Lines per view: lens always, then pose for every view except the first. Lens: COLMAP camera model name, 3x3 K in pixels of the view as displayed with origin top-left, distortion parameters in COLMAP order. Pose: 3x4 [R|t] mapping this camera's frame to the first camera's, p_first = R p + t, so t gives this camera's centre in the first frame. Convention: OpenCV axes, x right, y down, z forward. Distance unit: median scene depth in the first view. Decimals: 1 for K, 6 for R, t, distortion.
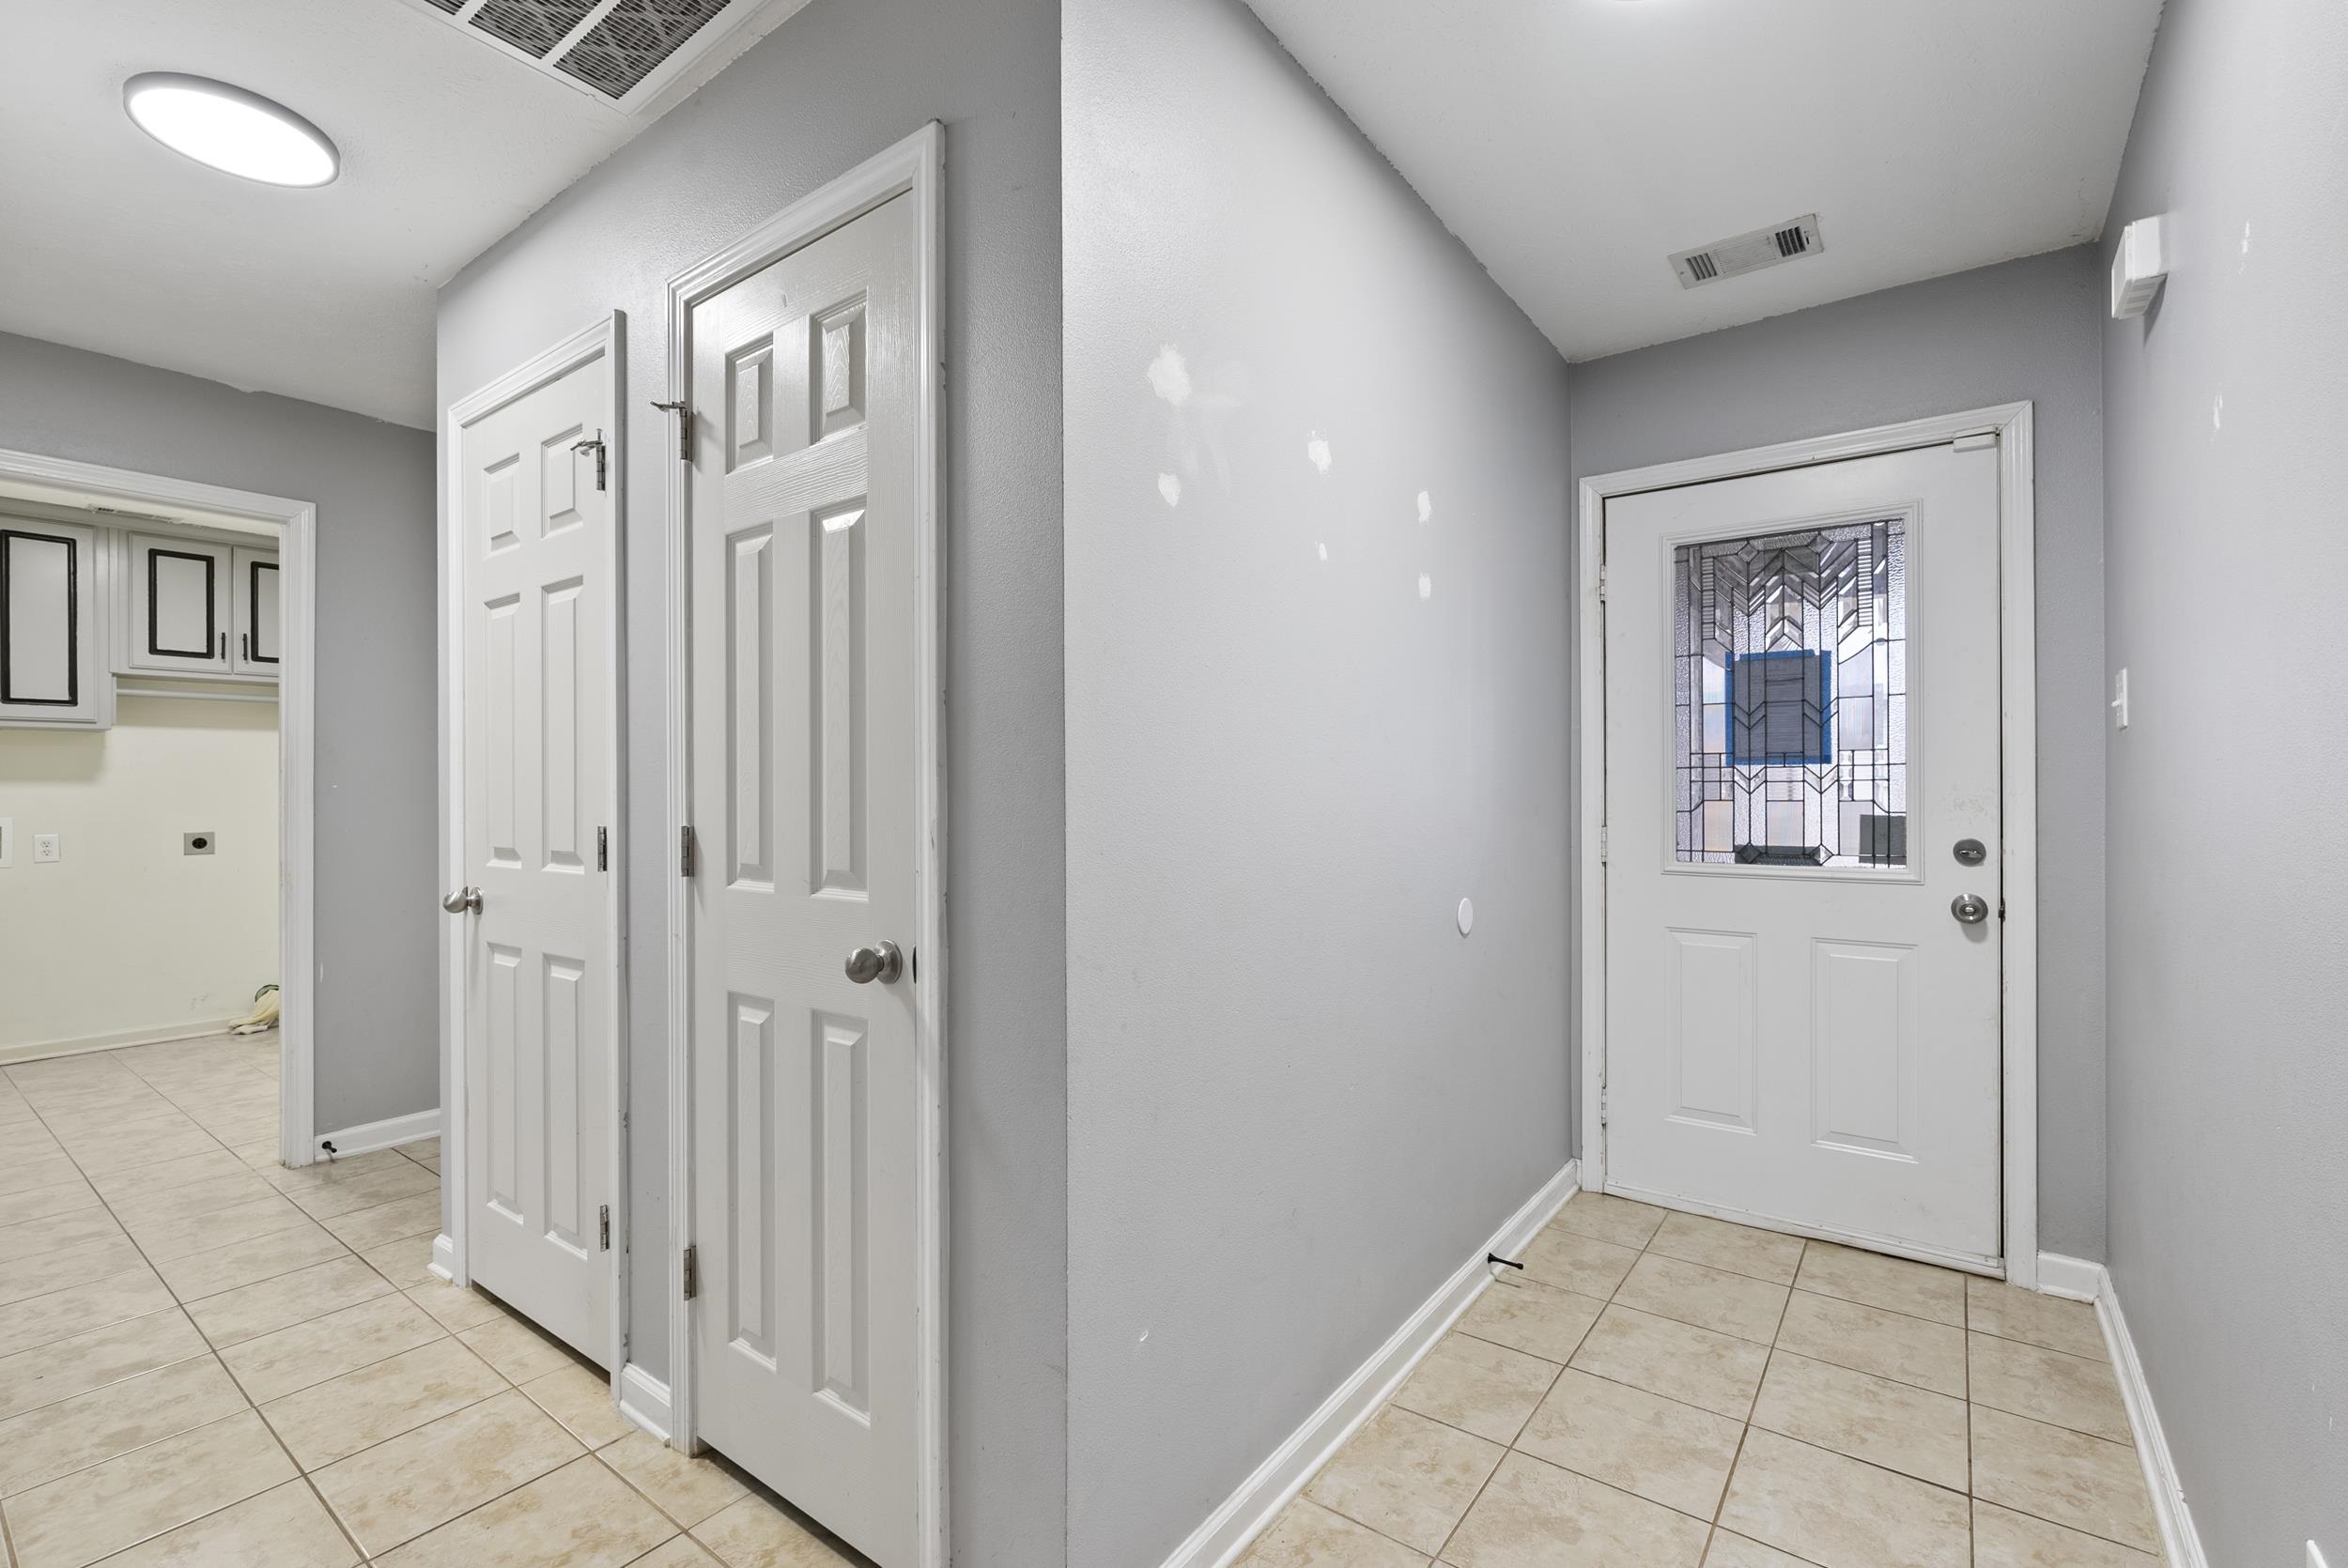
lens RADIAL K [[1032.4, 0, 1177.0], [0, 1032.4, 783.5], [0, 0, 1]] dist [-0.003054, -0.000552]
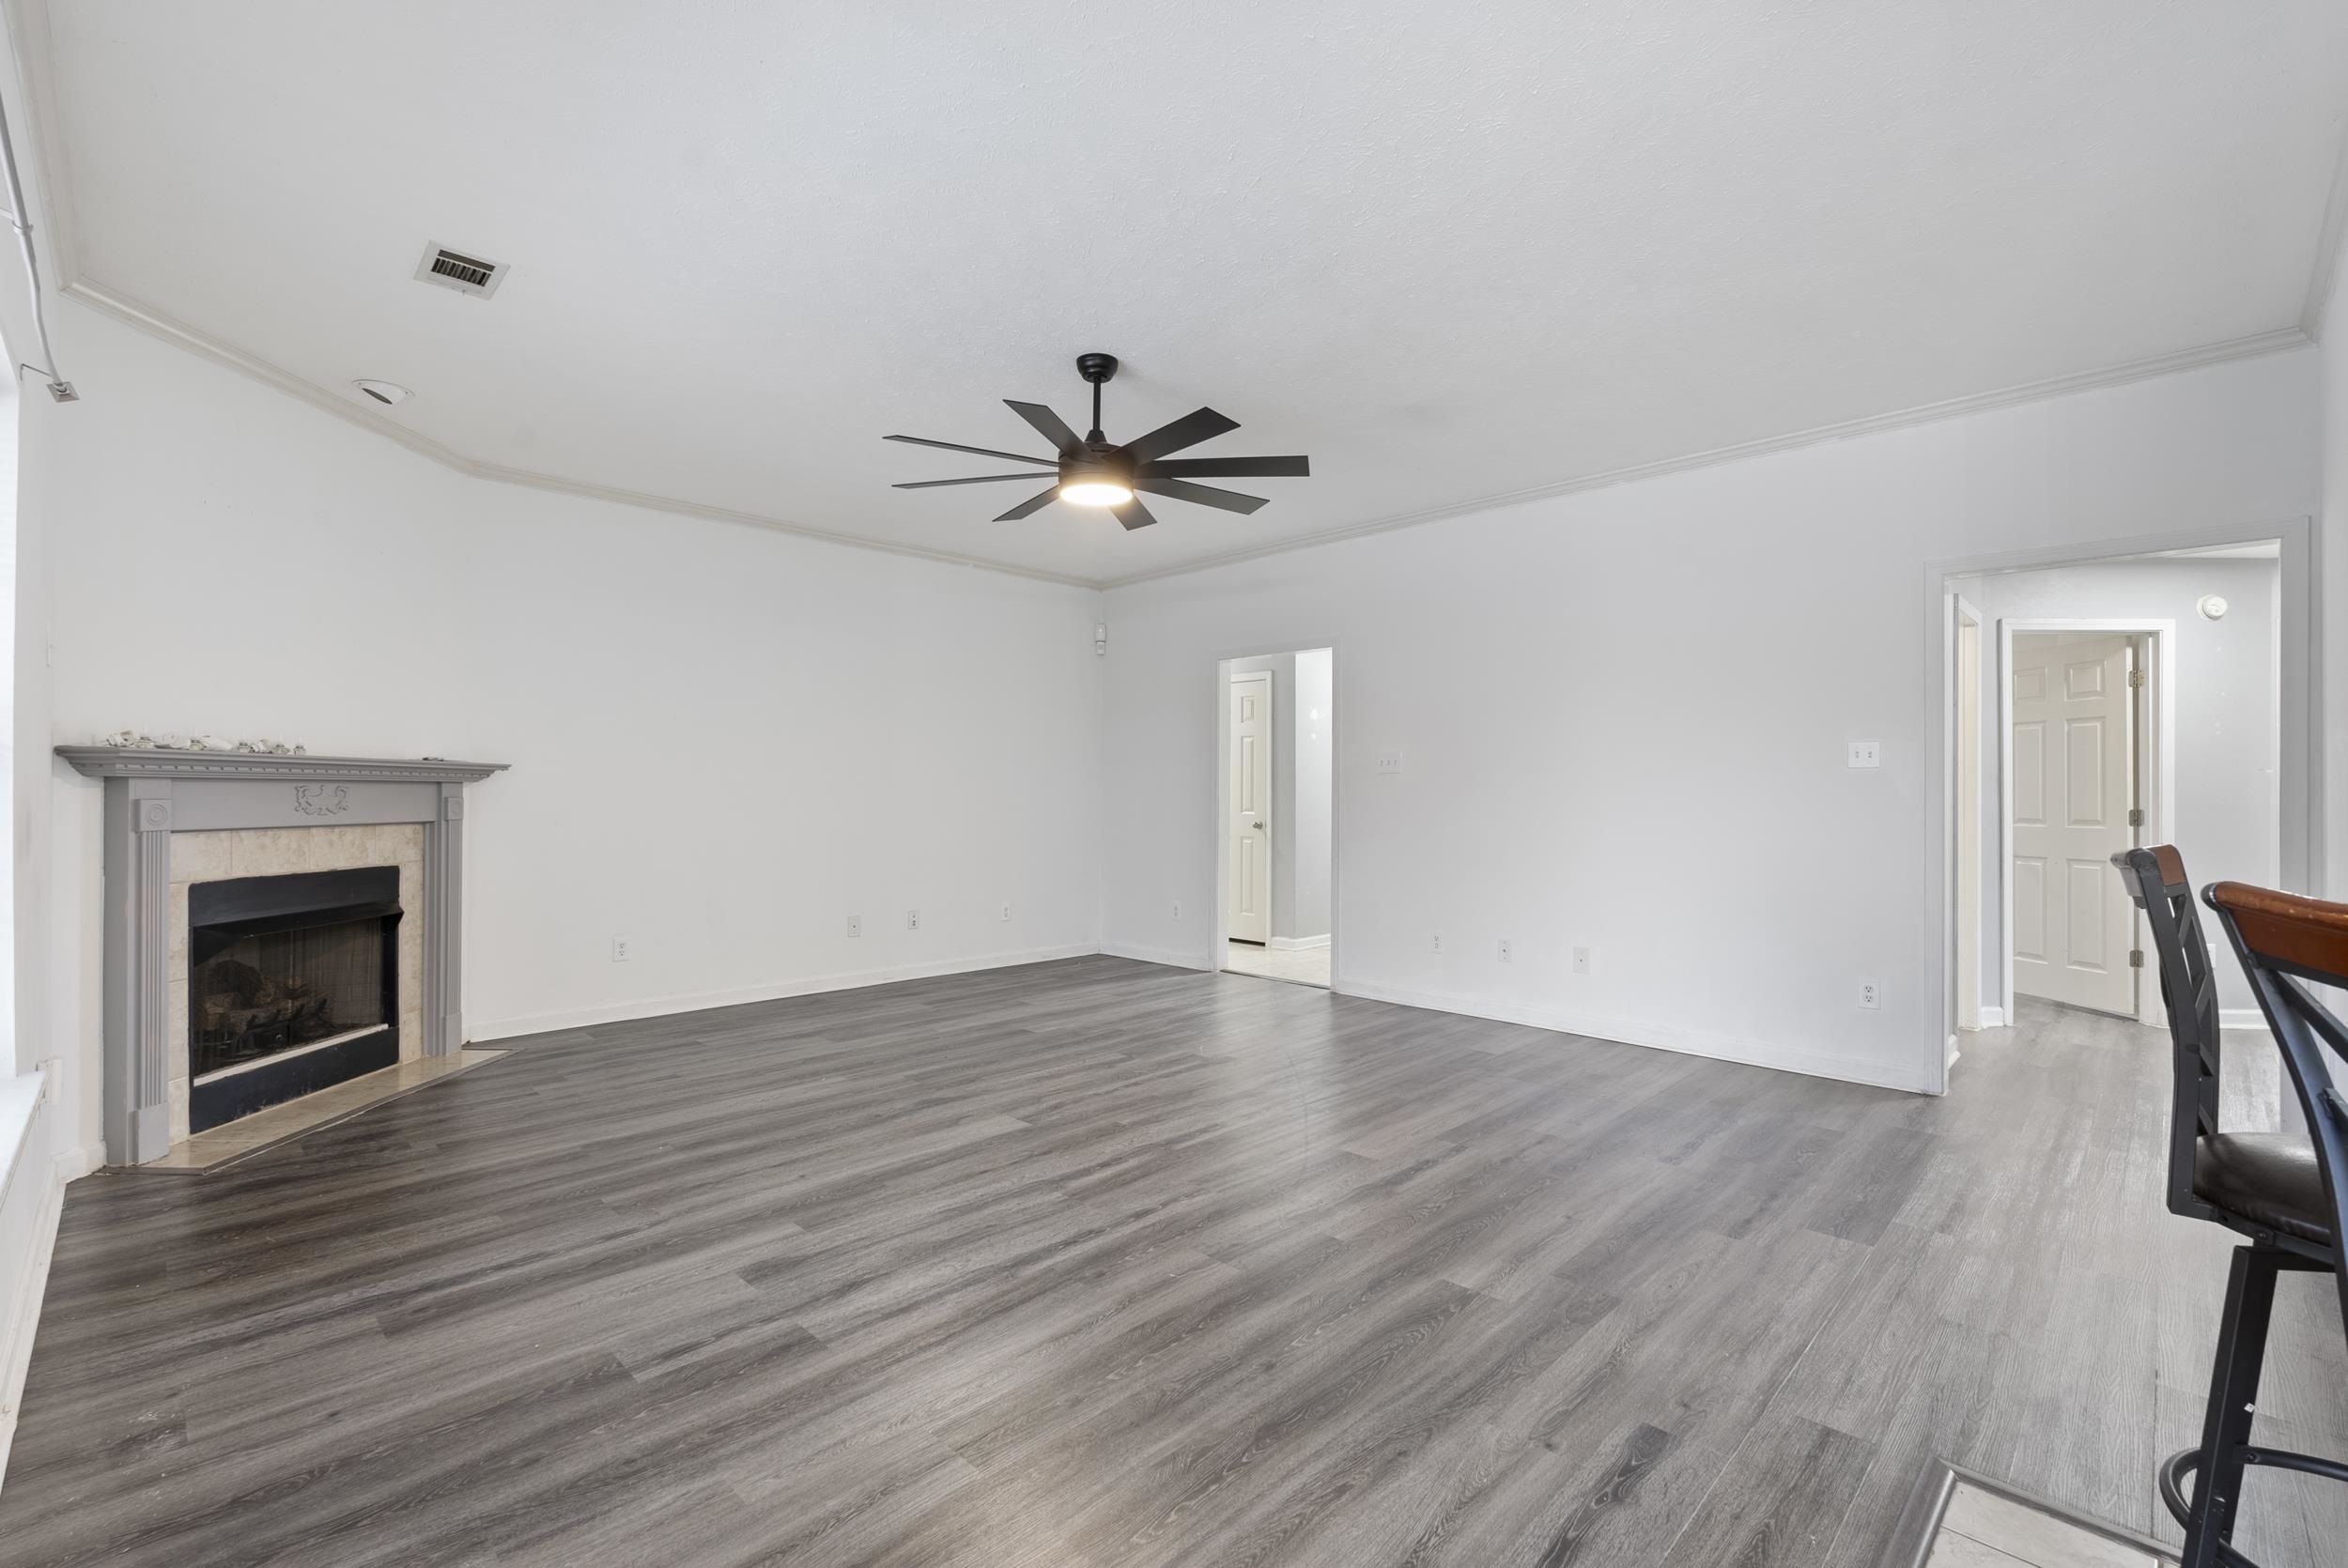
lens RADIAL K [[1032.4, 0, 1177.0], [0, 1032.4, 783.5], [0, 0, 1]] dist [-0.003054, -0.000552]
pose [[0.989539, 0.007984, -0.144045, 0.026555], [-0.008541, 0.999958, -0.003246, -0.009916], [0.144013, 0.004442, 0.989566, -1.890624]]
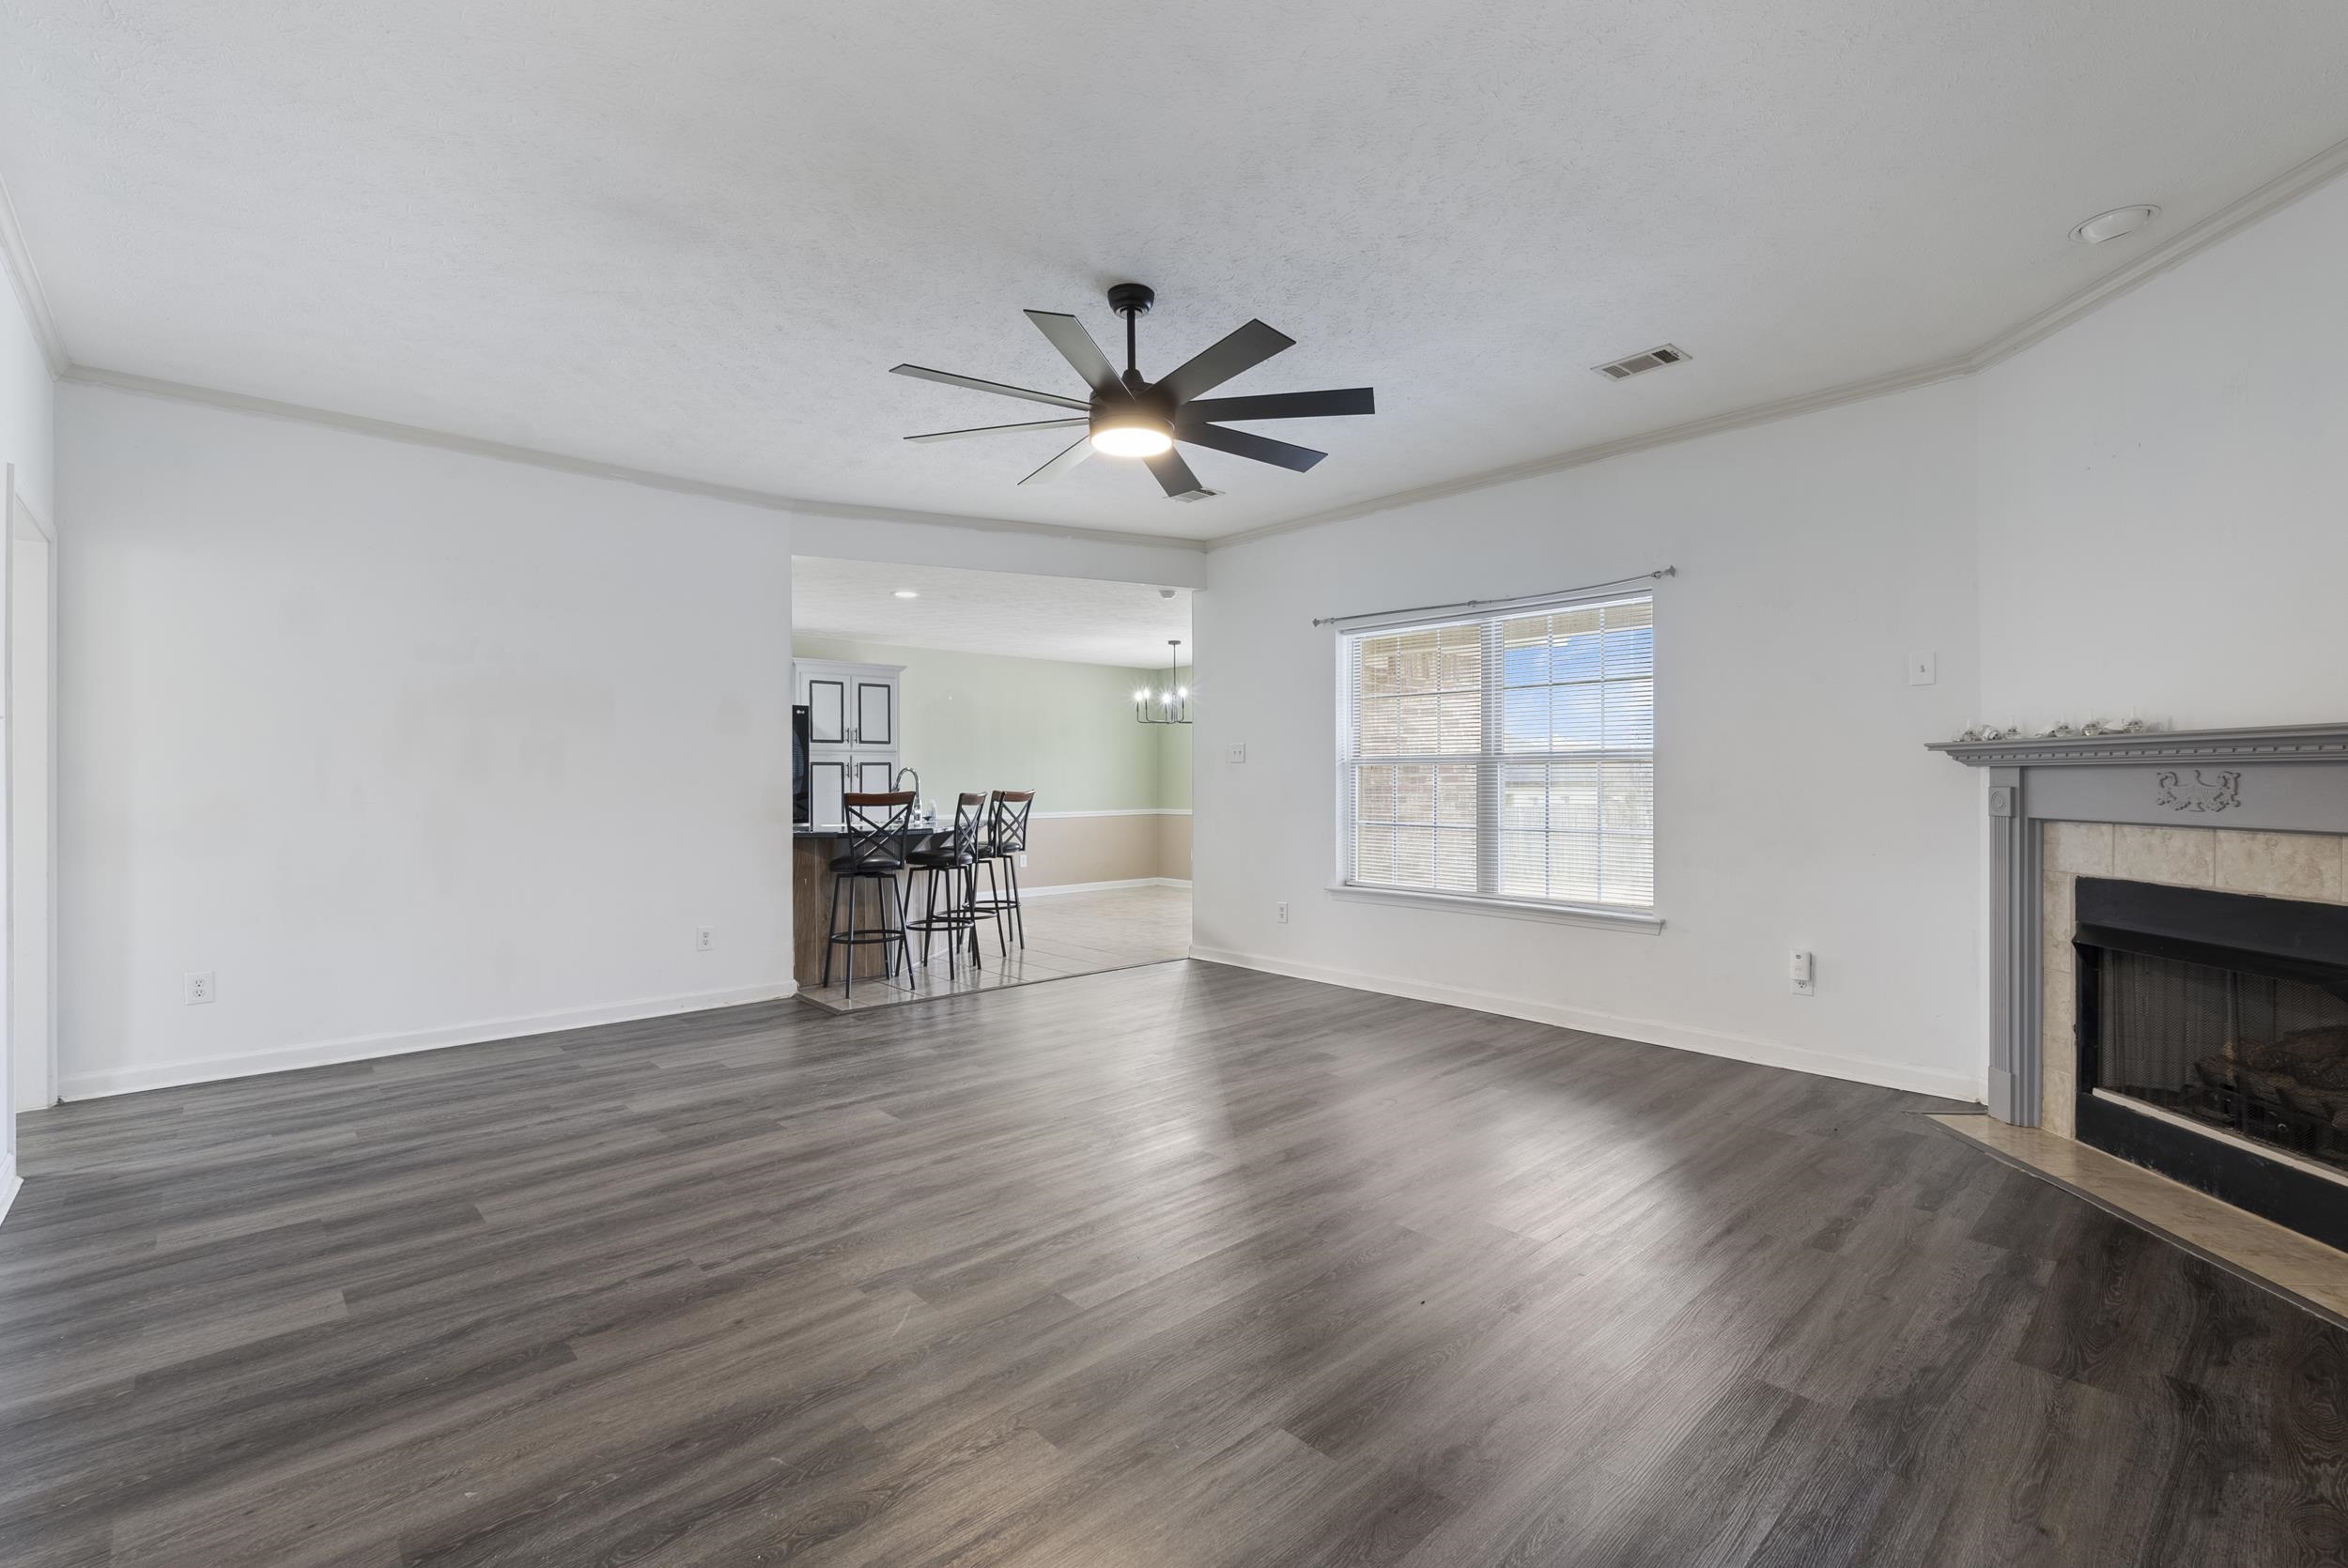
lens RADIAL K [[1032.4, 0, 1177.0], [0, 1032.4, 783.5], [0, 0, 1]] dist [-0.003054, -0.000552]
pose [[-0.982630, 0.006602, 0.185456, -0.434743], [0.006192, 0.999977, -0.002788, 0.004259], [-0.185470, -0.001592, -0.982649, 0.109694]]
